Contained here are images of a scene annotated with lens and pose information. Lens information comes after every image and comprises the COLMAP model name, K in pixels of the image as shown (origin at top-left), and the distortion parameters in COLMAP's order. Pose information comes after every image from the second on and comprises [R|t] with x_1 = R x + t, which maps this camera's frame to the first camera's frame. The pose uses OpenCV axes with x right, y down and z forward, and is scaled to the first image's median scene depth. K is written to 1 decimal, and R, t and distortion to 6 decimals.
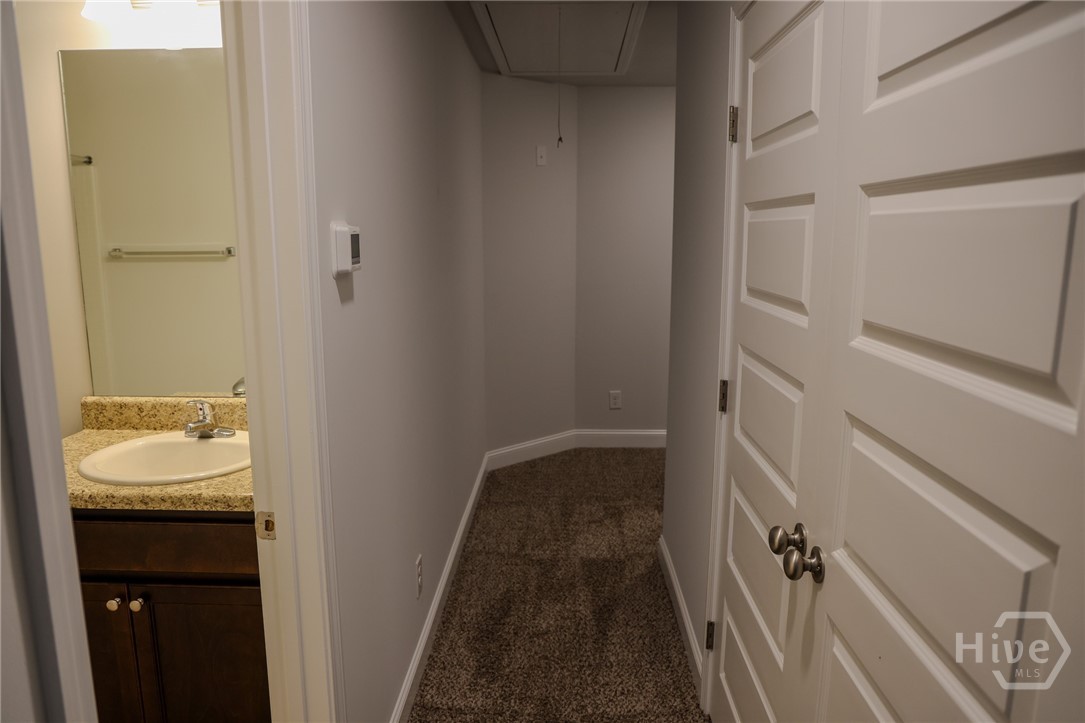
lens RADIAL K [[734.2, 0, 542.5], [0, 734.2, 361.5], [0, 0, 1]] dist [-0.042578, -0.003010]
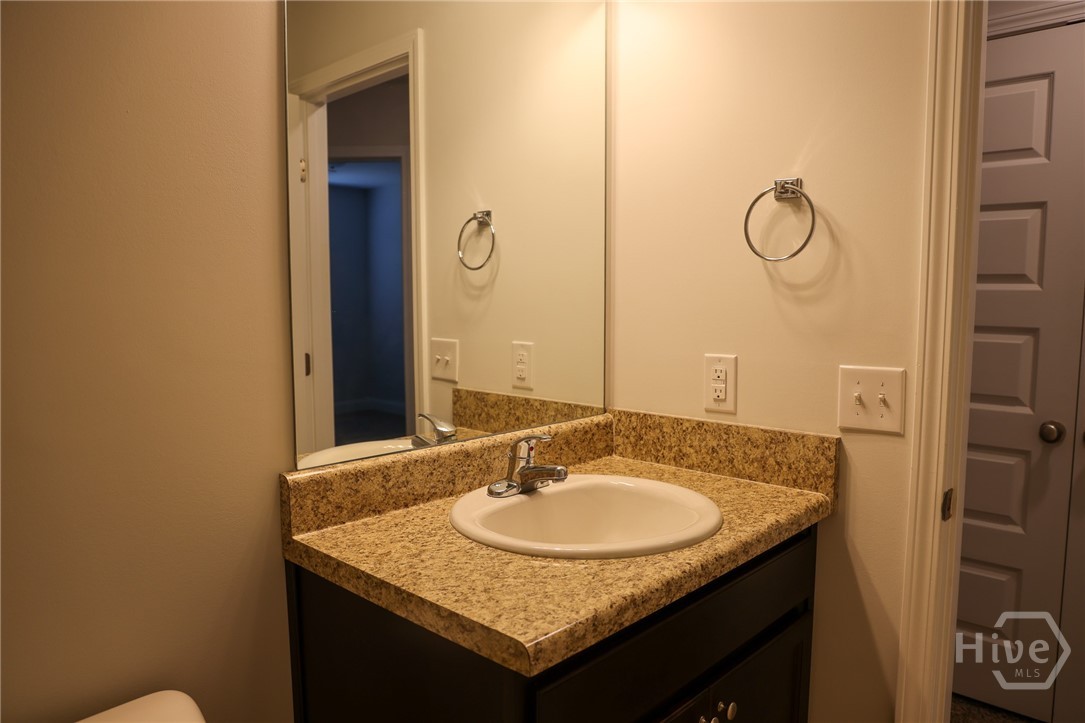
lens RADIAL K [[740.5, 0, 542.5], [0, 740.5, 361.5], [0, 0, 1]] dist [-0.102255, 0.000143]
pose [[0.679985, -0.071927, 0.729690, -0.898102], [0.130621, 0.991141, -0.024025, 0.003743], [-0.721497, 0.111649, 0.683356, 0.487516]]
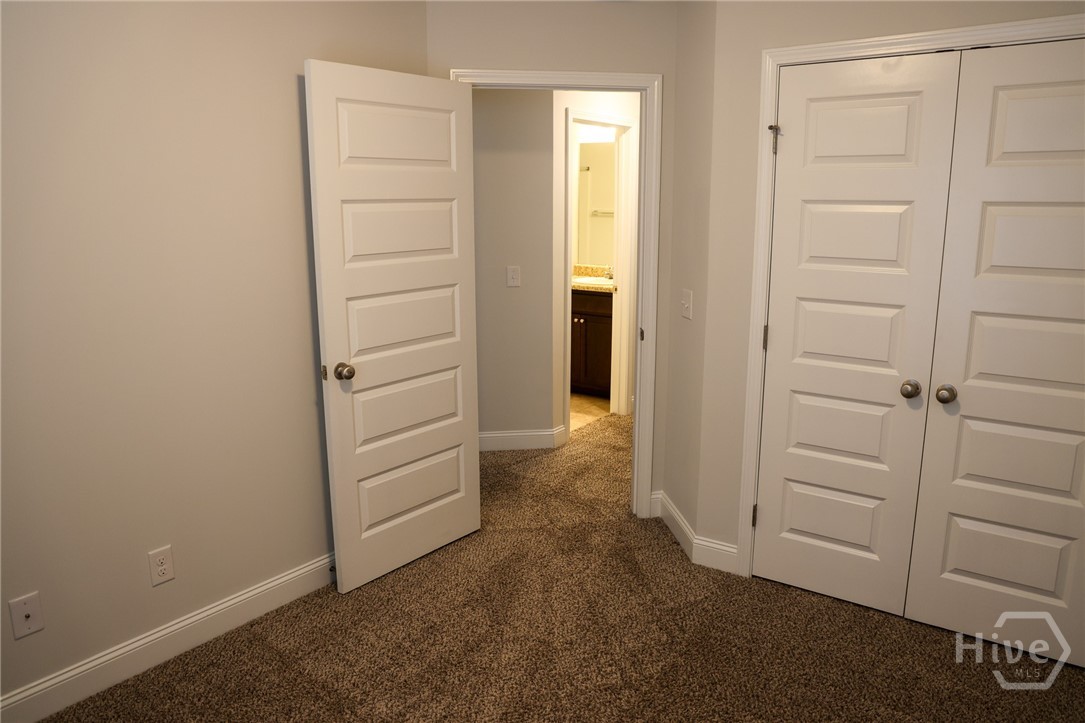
lens RADIAL K [[843.2, 0, 541.1], [0, 843.2, 380.2], [0, 0, 1]] dist [-0.027768, 0.010185]
pose [[0.813682, 0.124896, -0.567734, 1.221268], [-0.095501, 0.992097, 0.081380, 0.249252], [0.573411, -0.011999, 0.819180, -1.840770]]
